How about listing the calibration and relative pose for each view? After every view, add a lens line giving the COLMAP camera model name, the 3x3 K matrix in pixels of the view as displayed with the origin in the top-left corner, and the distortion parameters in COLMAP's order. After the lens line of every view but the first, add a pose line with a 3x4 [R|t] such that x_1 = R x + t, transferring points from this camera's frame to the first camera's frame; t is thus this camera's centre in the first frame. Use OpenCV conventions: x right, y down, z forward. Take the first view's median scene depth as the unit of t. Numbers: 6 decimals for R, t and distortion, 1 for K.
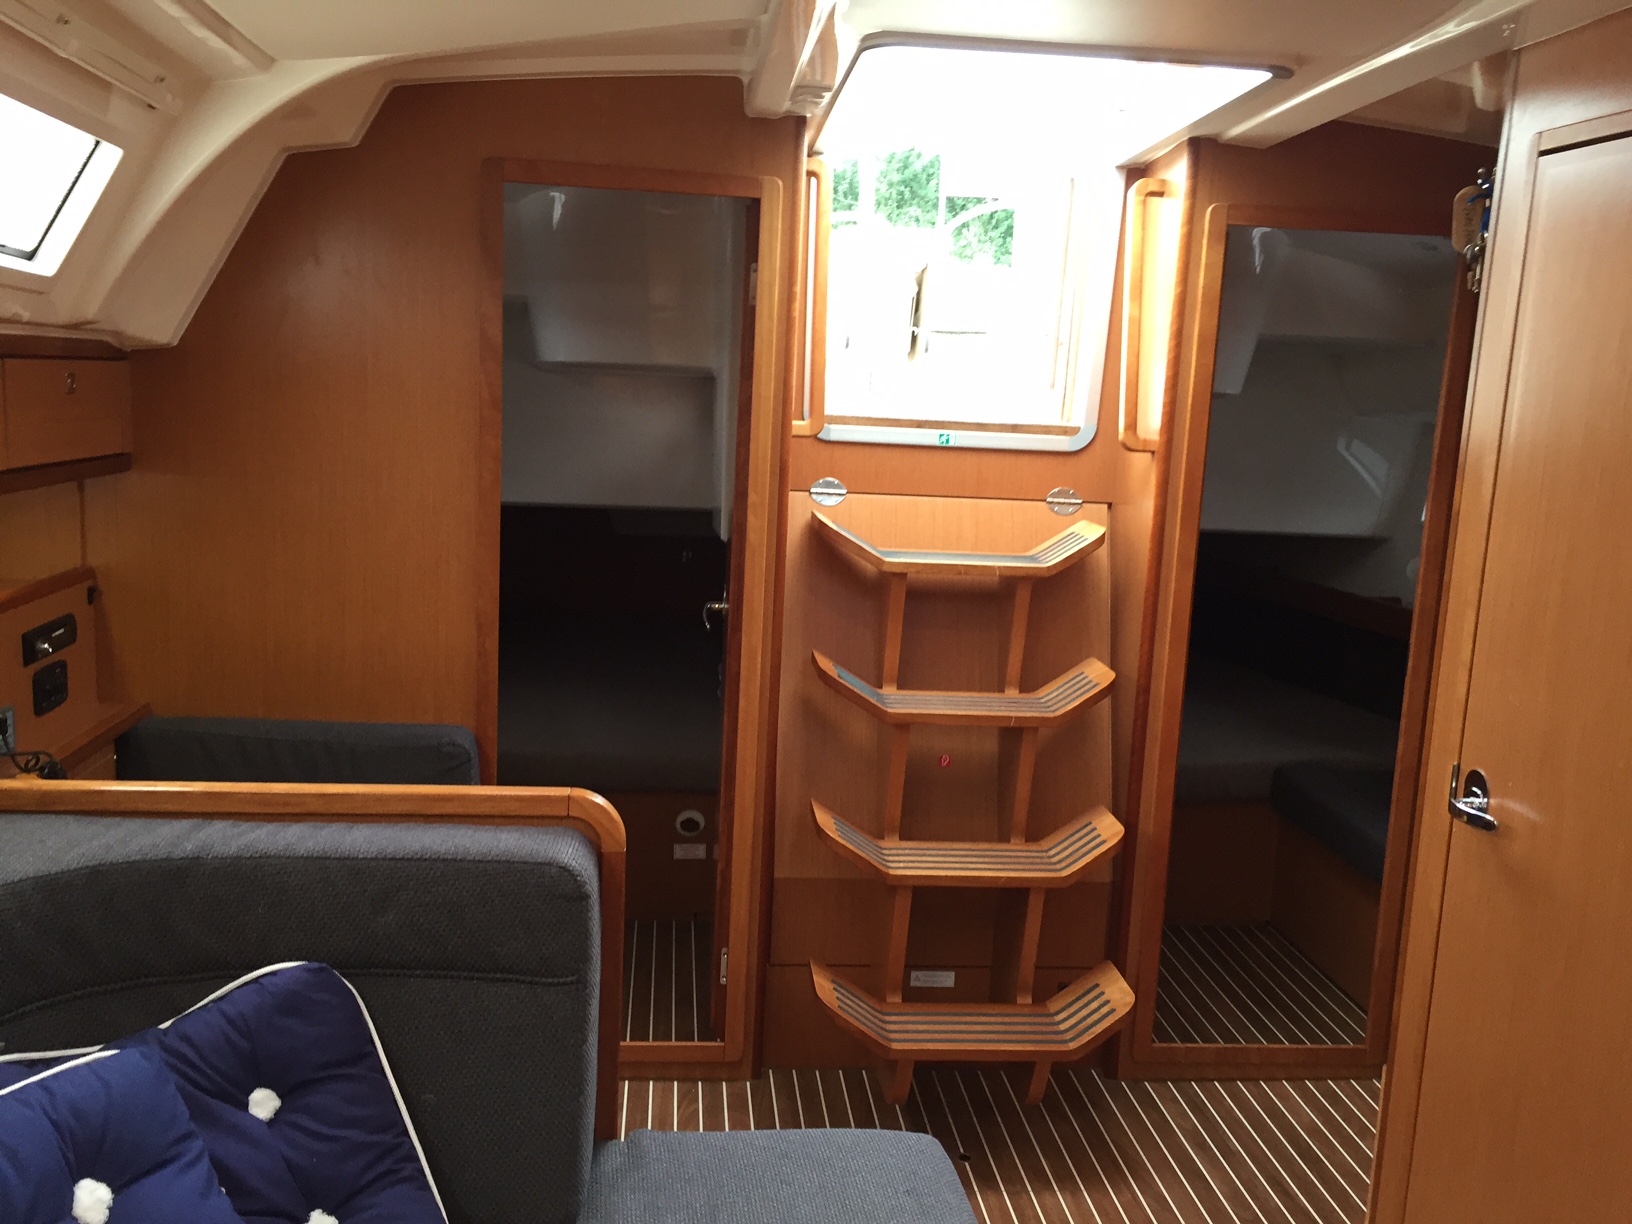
lens RADIAL K [[1392.7, 0, 816.0], [0, 1392.7, 612.0], [0, 0, 1]] dist [0.078690, -0.101282]
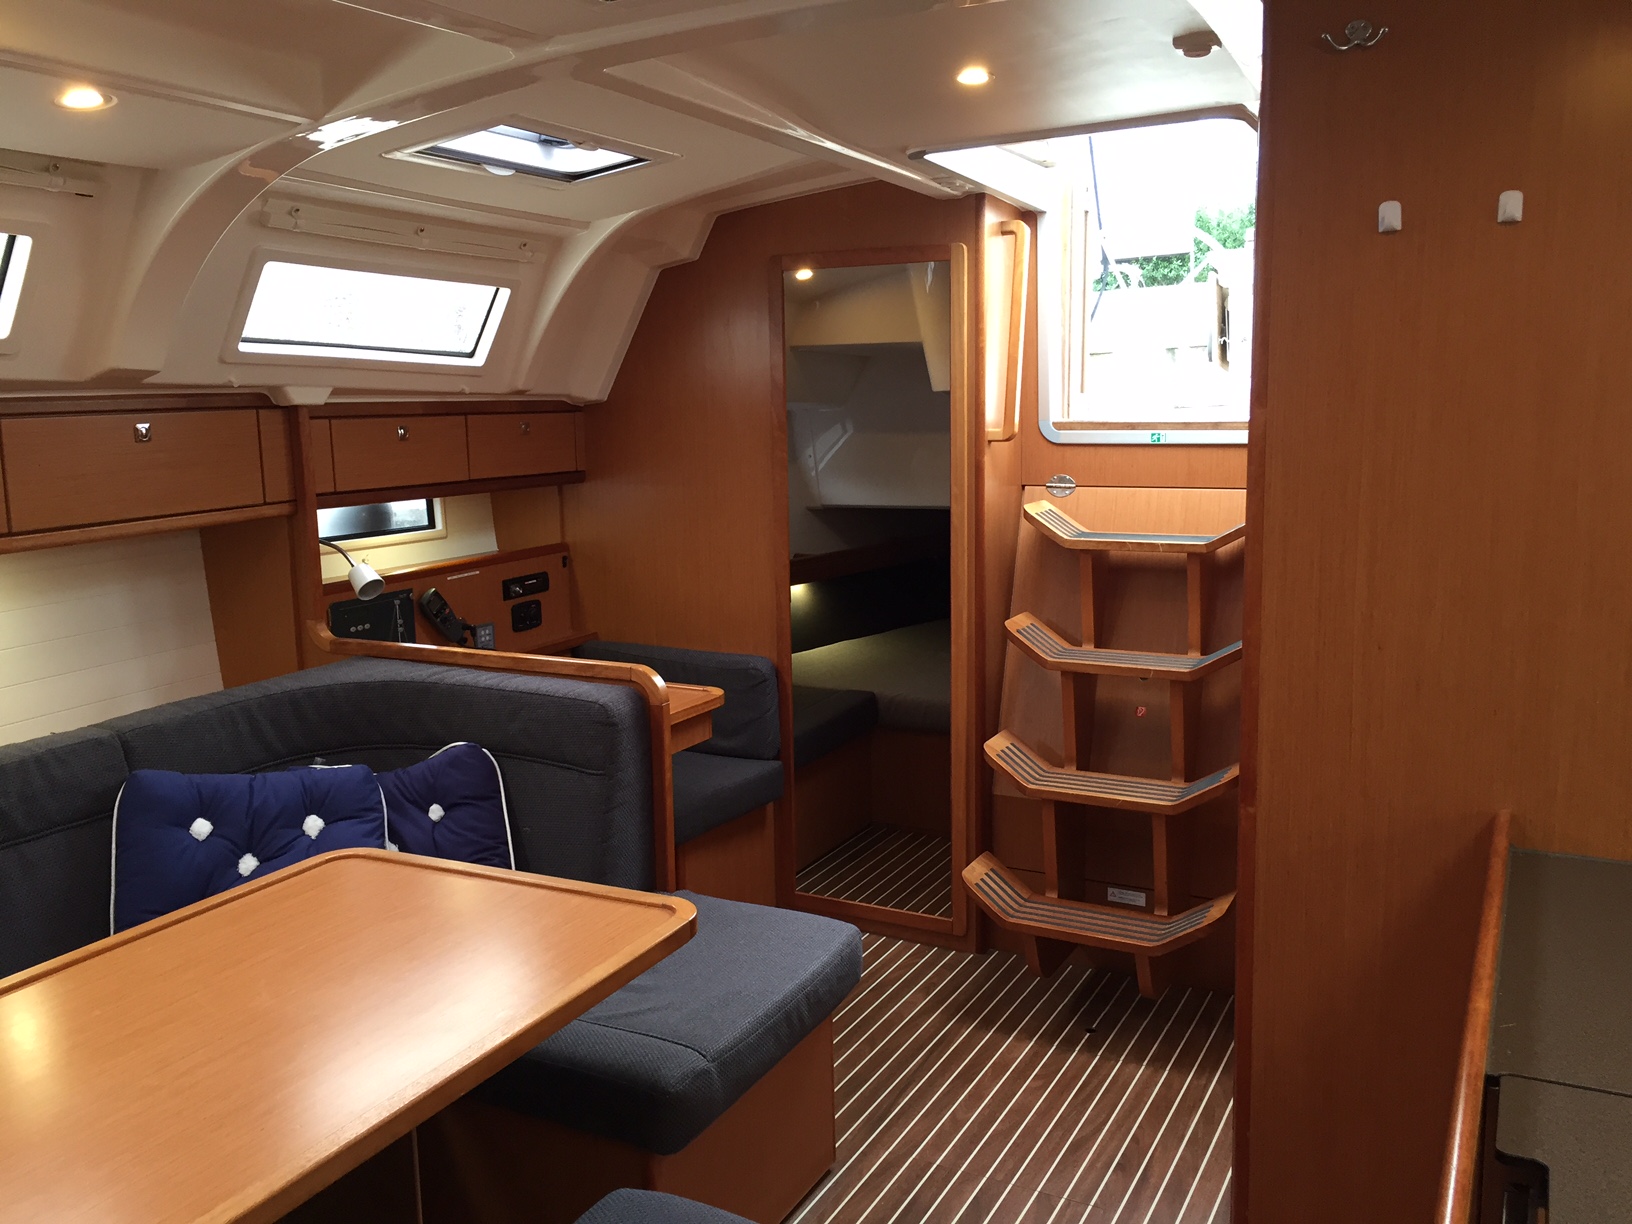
lens RADIAL K [[1392.7, 0, 816.0], [0, 1392.7, 612.0], [0, 0, 1]] dist [0.078690, -0.101282]
pose [[0.838681, 0.025033, -0.544047, 0.571950], [-0.033999, 0.999401, -0.006427, 0.045189], [0.543561, 0.023887, 0.839030, -0.155486]]
